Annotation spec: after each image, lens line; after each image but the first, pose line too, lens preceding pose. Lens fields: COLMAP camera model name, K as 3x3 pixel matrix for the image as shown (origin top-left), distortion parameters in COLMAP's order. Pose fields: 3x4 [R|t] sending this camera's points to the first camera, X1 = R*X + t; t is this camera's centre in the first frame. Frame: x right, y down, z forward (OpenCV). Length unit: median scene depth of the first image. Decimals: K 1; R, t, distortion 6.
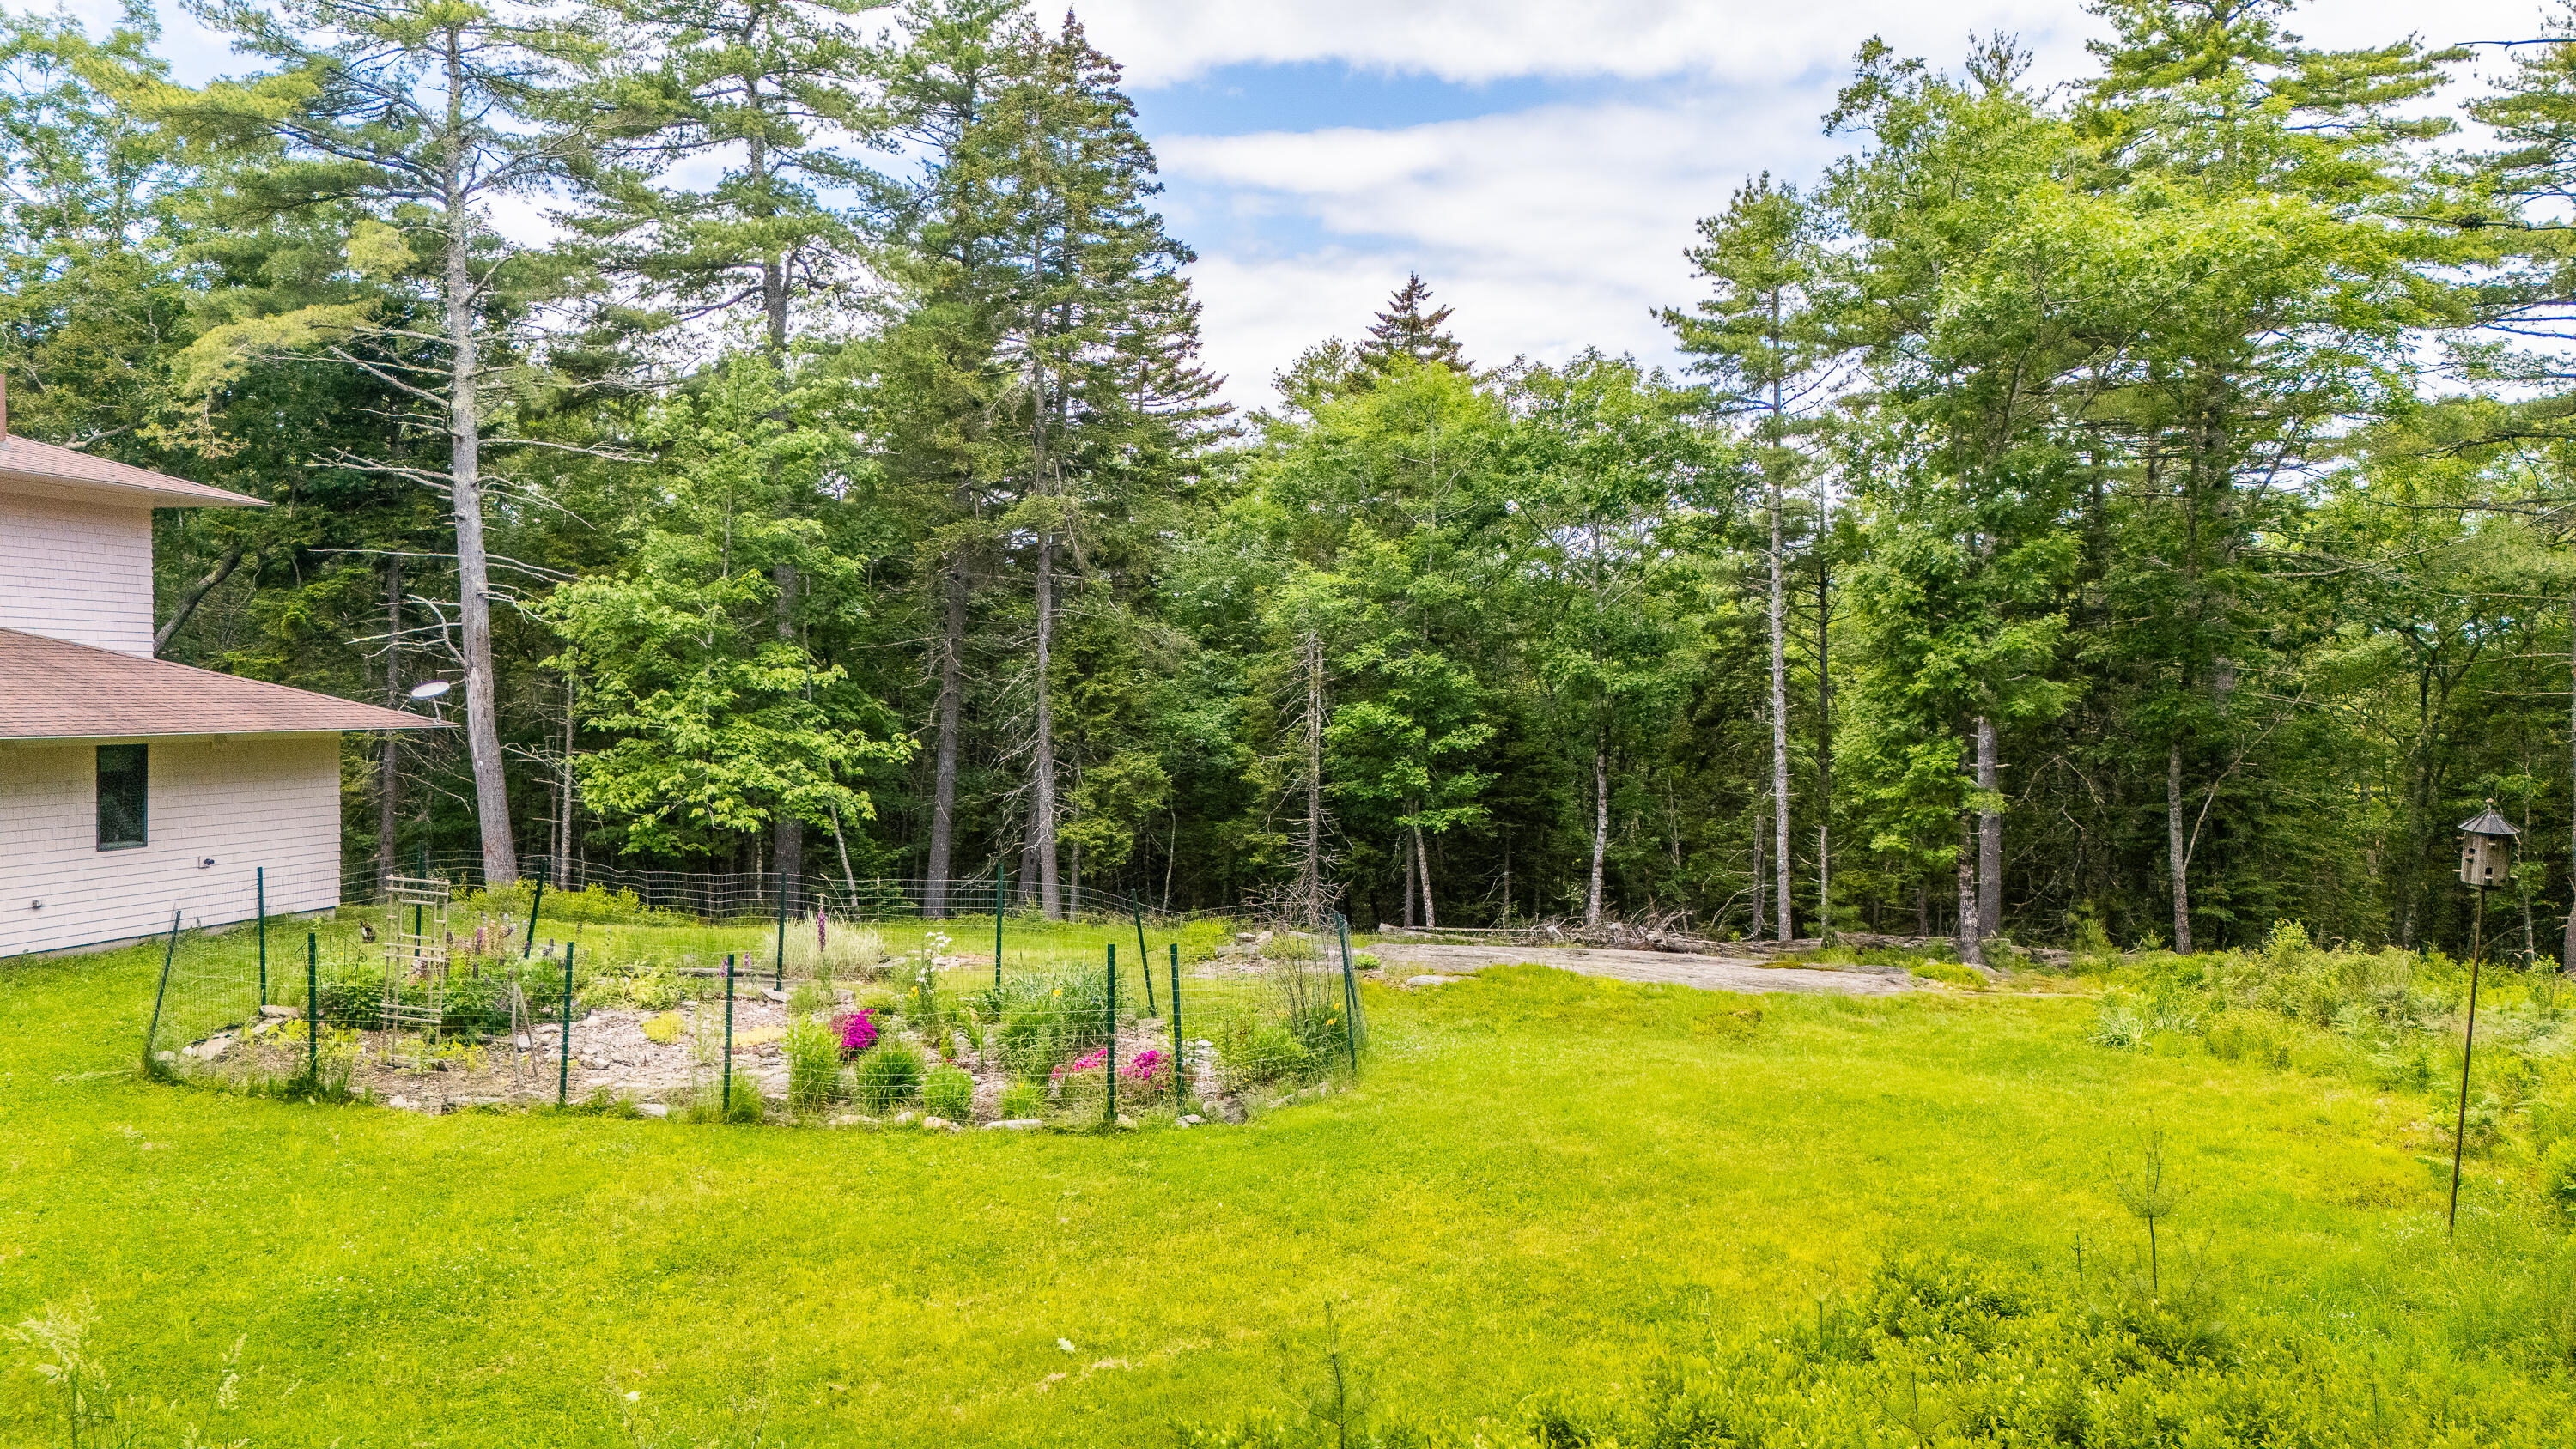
lens RADIAL K [[1862.5, 0, 1288.0], [0, 1862.5, 724.5], [0, 0, 1]] dist [0.070117, -0.067980]
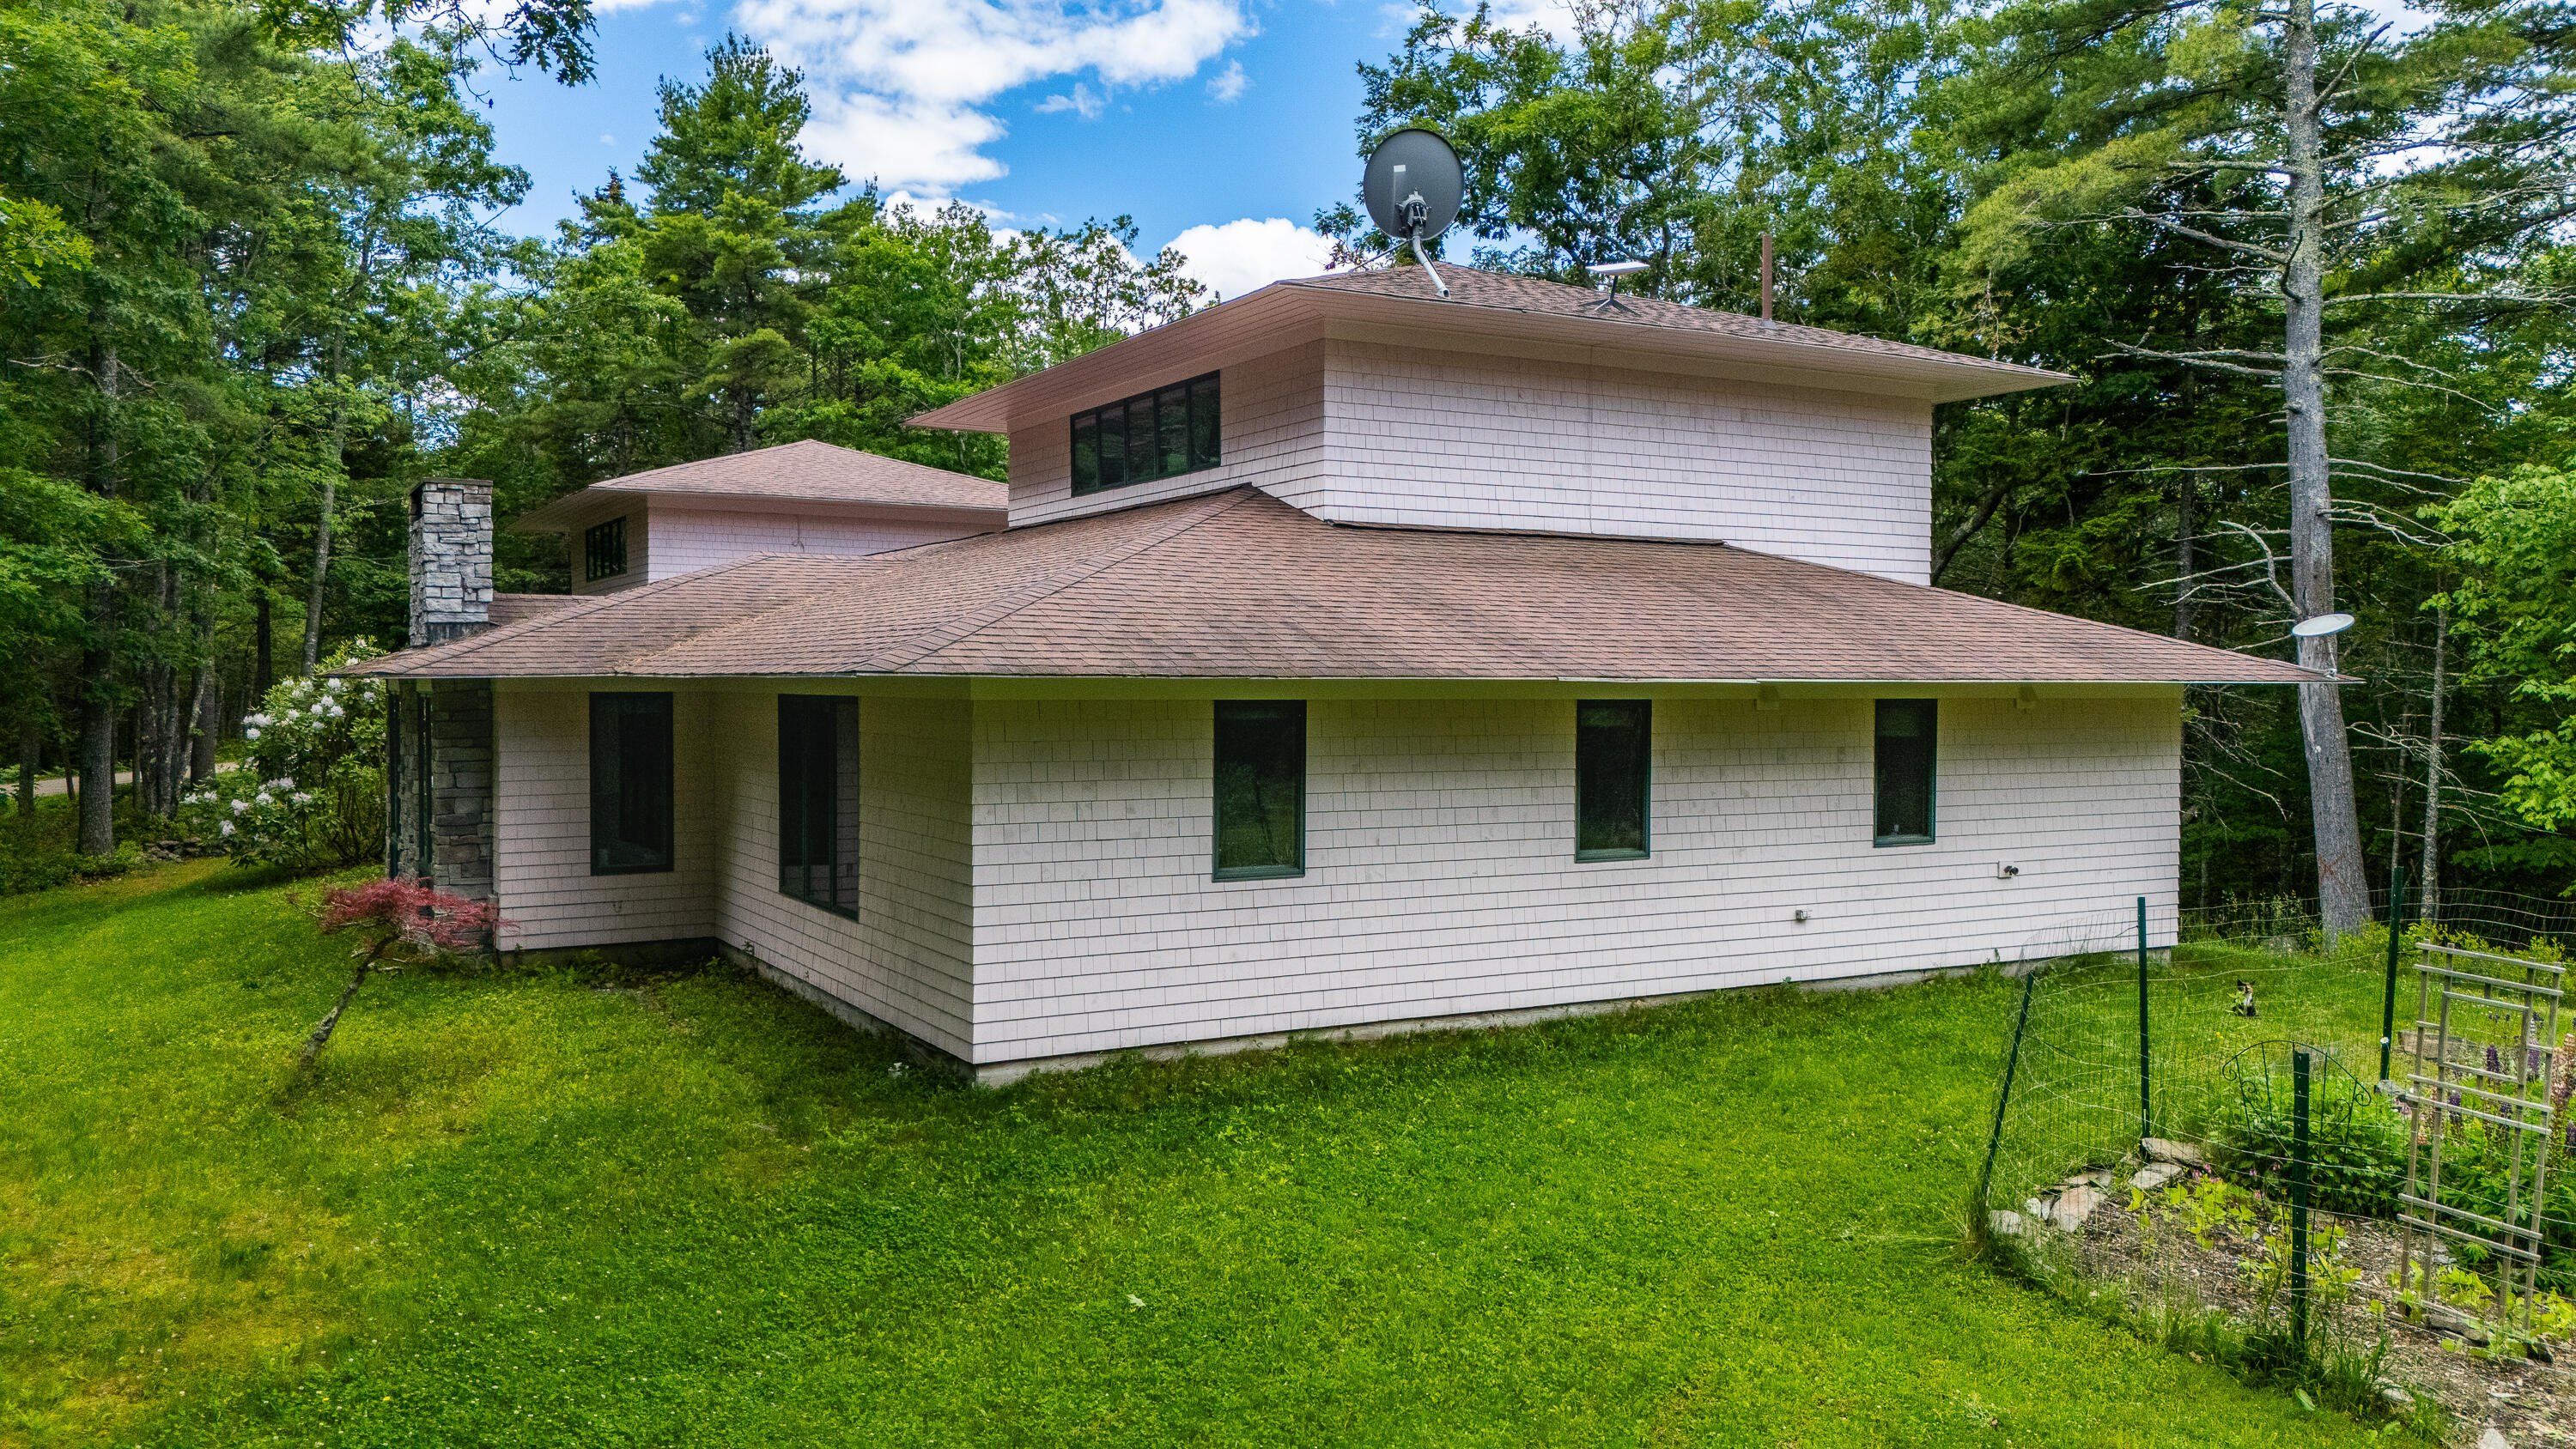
lens RADIAL K [[1862.5, 0, 1288.0], [0, 1862.5, 724.5], [0, 0, 1]] dist [0.070117, -0.067980]
pose [[0.668046, 0.012311, -0.744018, -0.169914], [-0.012033, 0.999911, 0.005742, 0.013112], [0.744023, 0.005117, 0.668135, 0.245985]]
